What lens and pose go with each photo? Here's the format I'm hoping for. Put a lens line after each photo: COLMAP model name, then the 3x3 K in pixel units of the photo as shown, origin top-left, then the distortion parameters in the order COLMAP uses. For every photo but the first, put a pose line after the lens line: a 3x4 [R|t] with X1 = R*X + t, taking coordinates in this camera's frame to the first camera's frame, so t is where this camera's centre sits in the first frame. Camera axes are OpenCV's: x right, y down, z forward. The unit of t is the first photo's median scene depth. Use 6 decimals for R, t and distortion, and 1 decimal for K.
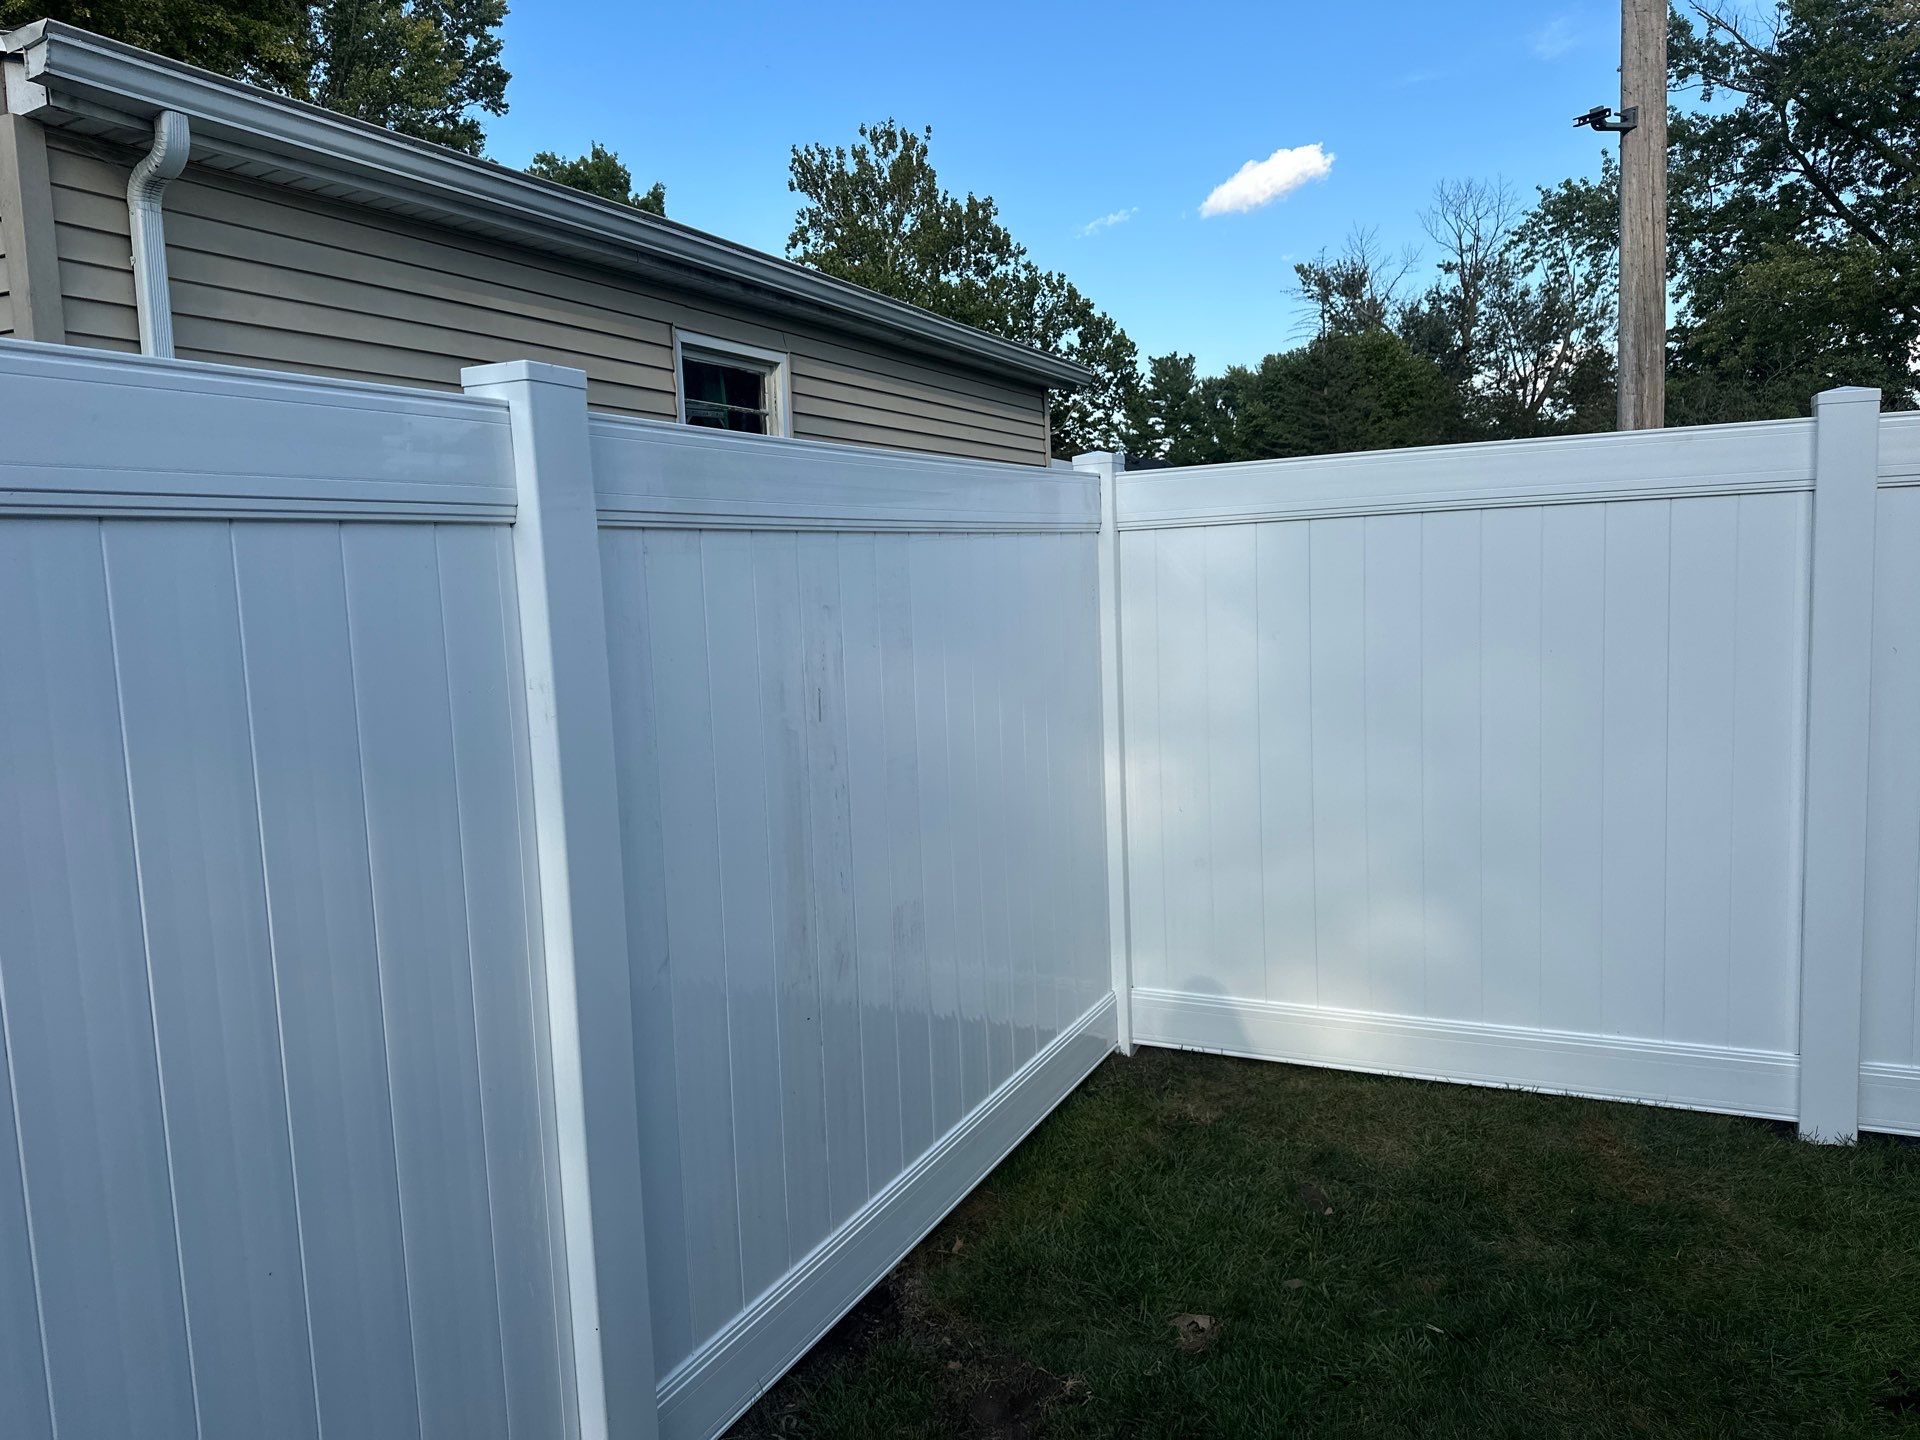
lens RADIAL K [[1339.9, 0, 963.4], [0, 1339.9, 738.2], [0, 0, 1]] dist [0.001214, -0.007023]
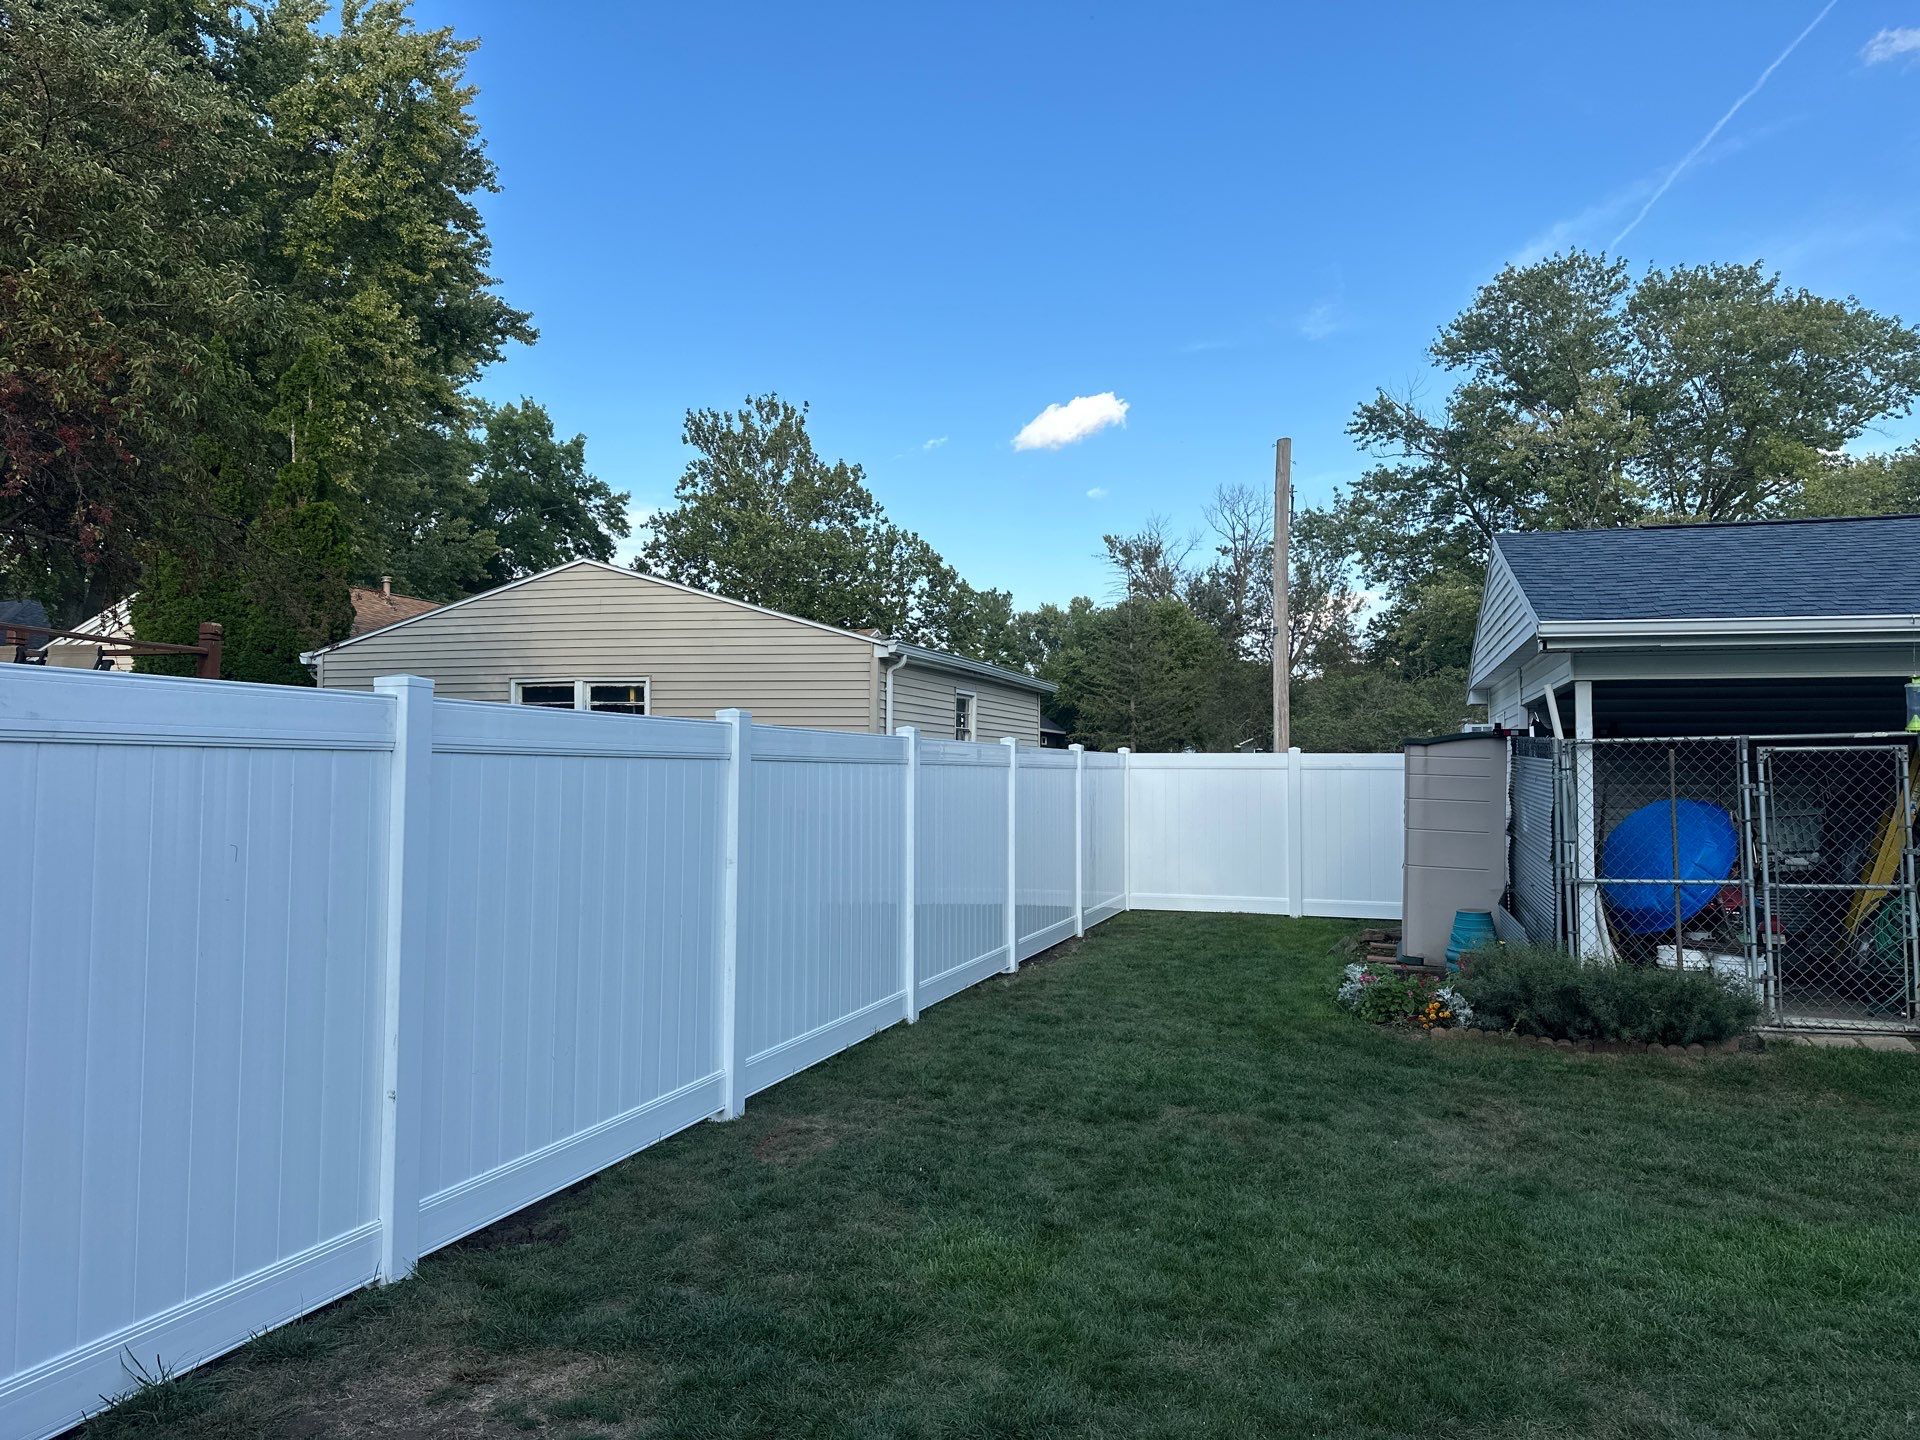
lens RADIAL K [[1295.9, 0, 933.6], [0, 1295.9, 708.6], [0, 0, 1]] dist [0.087135, -0.118429]
pose [[0.991291, 0.053181, 0.120476, -0.079258], [-0.031559, 0.984109, -0.174736, 0.029167], [-0.127854, 0.169412, 0.977217, -0.222060]]
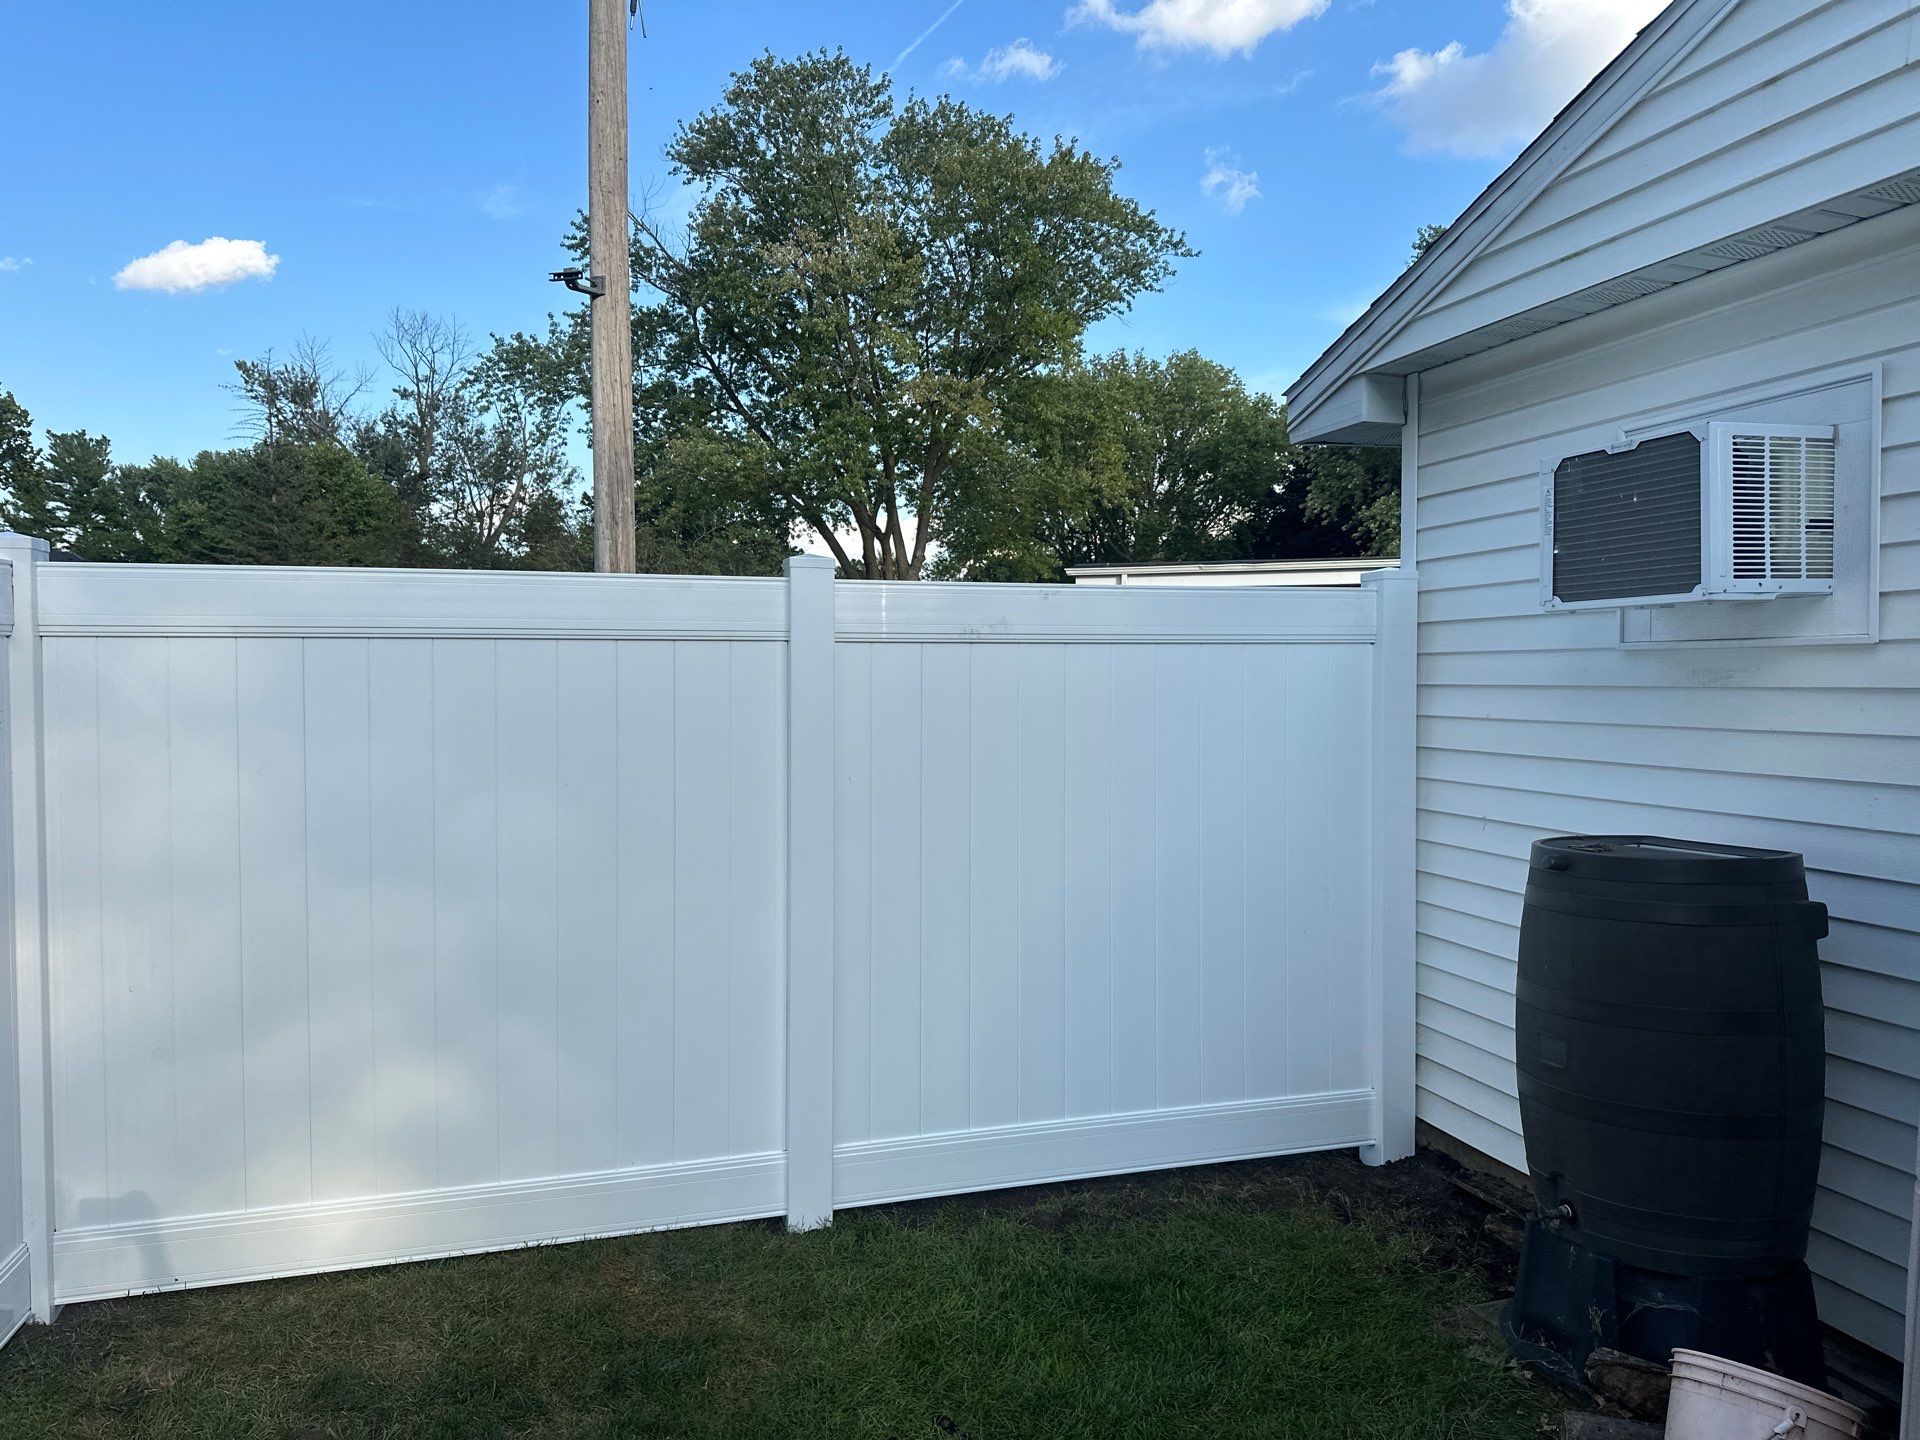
lens RADIAL K [[1339.9, 0, 963.4], [0, 1339.9, 738.2], [0, 0, 1]] dist [0.001214, -0.007023]
pose [[0.738606, 0.014425, 0.673983, -0.000958], [0.047881, 0.996124, -0.073791, -0.001336], [-0.672435, 0.086773, 0.735052, 0.007706]]
